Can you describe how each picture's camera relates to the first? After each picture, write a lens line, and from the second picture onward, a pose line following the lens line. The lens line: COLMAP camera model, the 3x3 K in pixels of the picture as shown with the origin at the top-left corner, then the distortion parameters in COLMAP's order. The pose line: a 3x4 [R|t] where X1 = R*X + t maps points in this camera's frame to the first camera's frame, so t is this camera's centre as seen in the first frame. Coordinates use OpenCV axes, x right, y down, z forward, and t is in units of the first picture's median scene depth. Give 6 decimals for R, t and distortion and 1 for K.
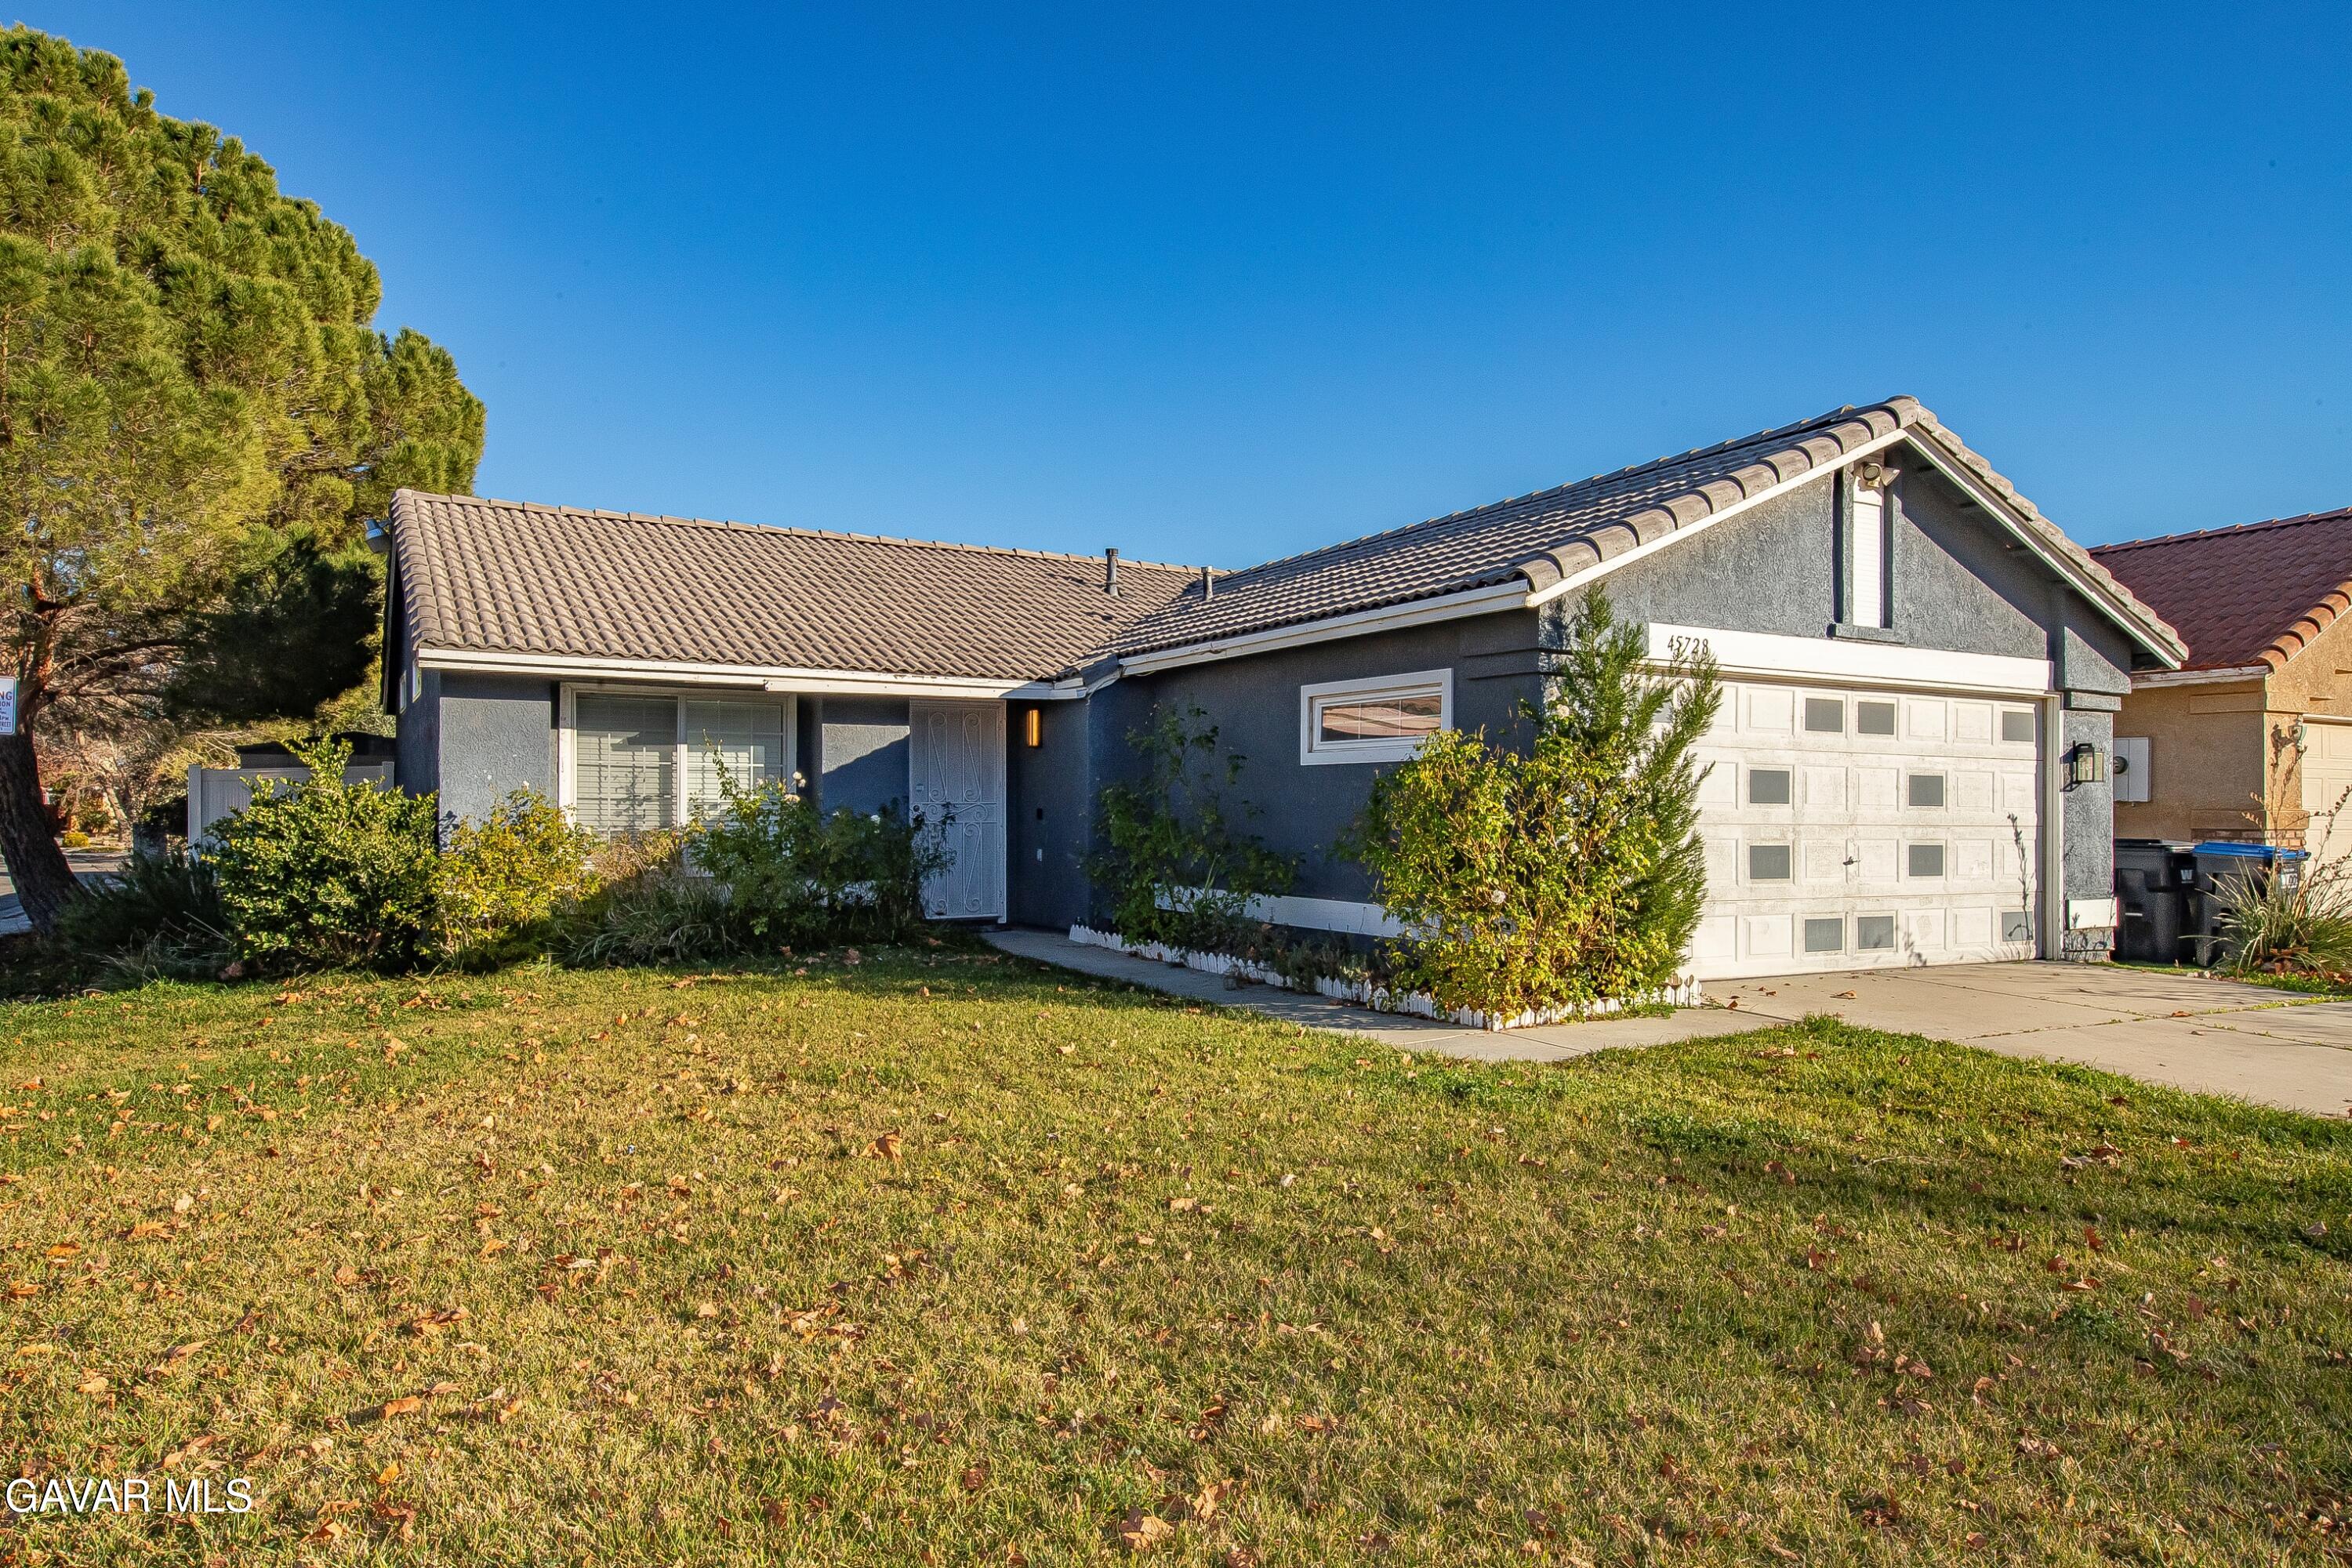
lens RADIAL K [[1462.0, 0, 1182.2], [0, 1462.0, 794.5], [0, 0, 1]] dist [0.007593, 0.001283]
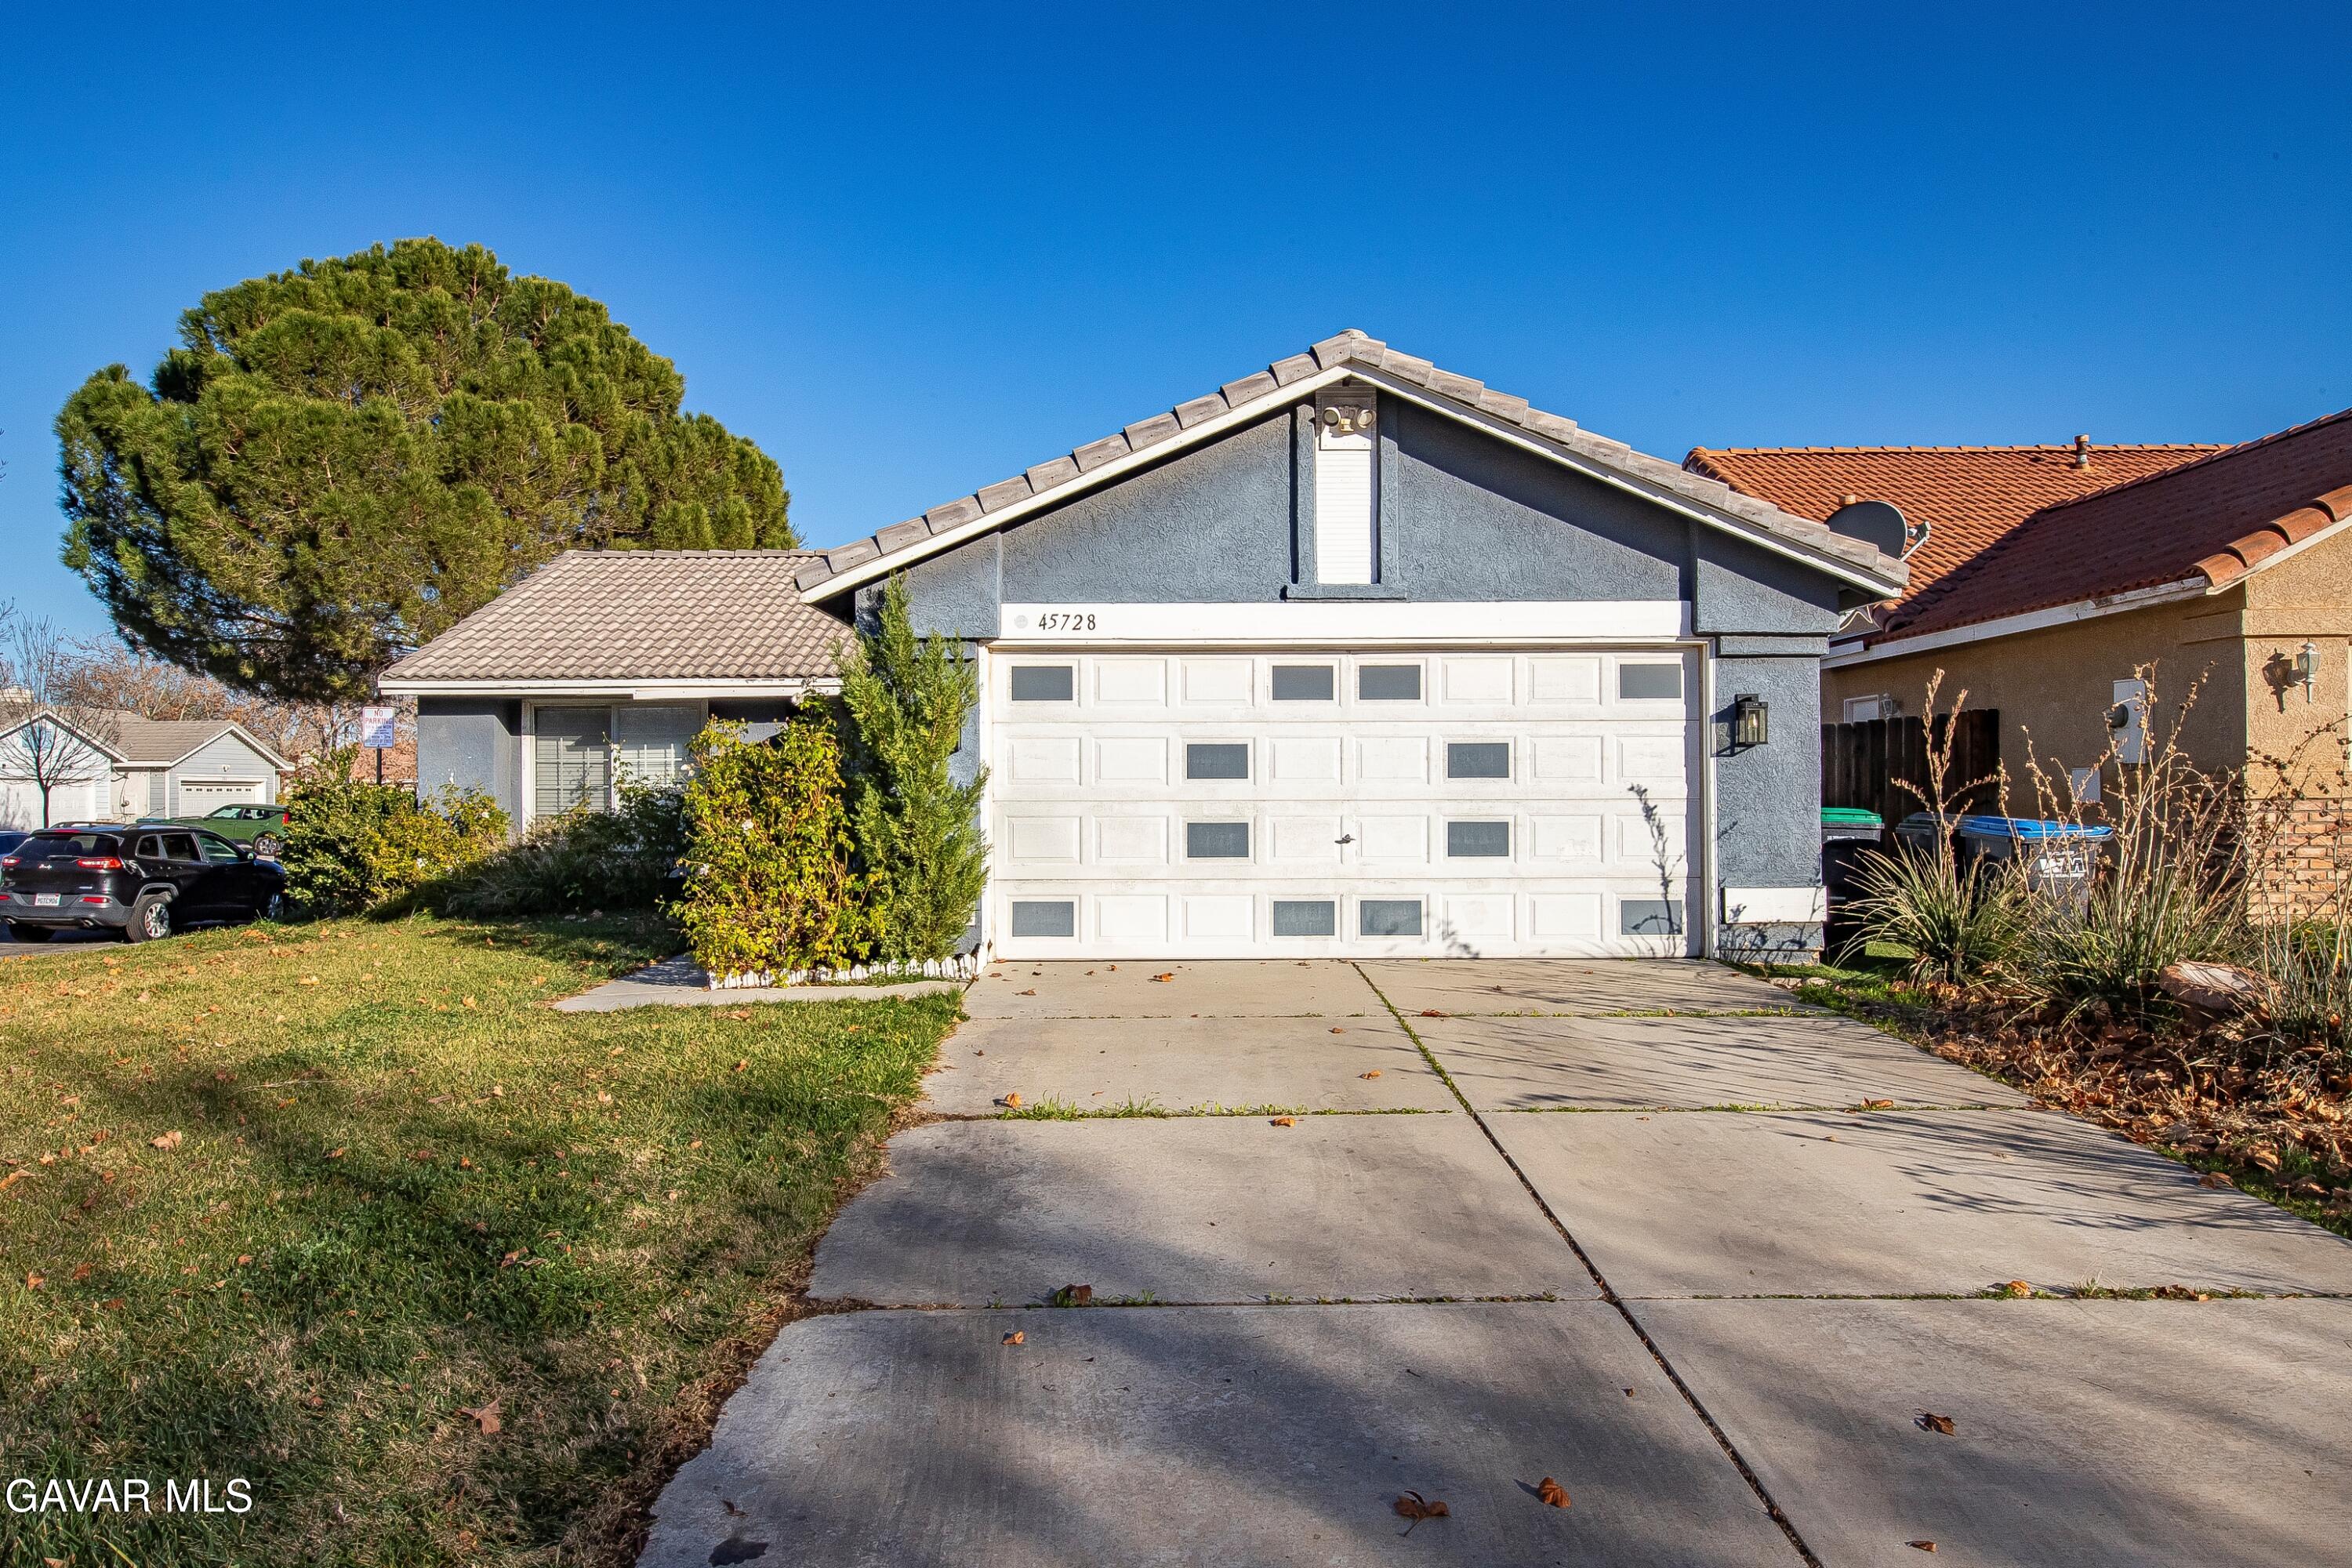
lens RADIAL K [[1506.1, 0, 1173.0], [0, 1506.1, 779.1], [0, 0, 1]] dist [0.001505, 0.000576]
pose [[0.881793, -0.016972, -0.471331, 0.745085], [0.018291, 0.999831, -0.001782, 0.006655], [0.471282, -0.007050, 0.881955, 0.105488]]
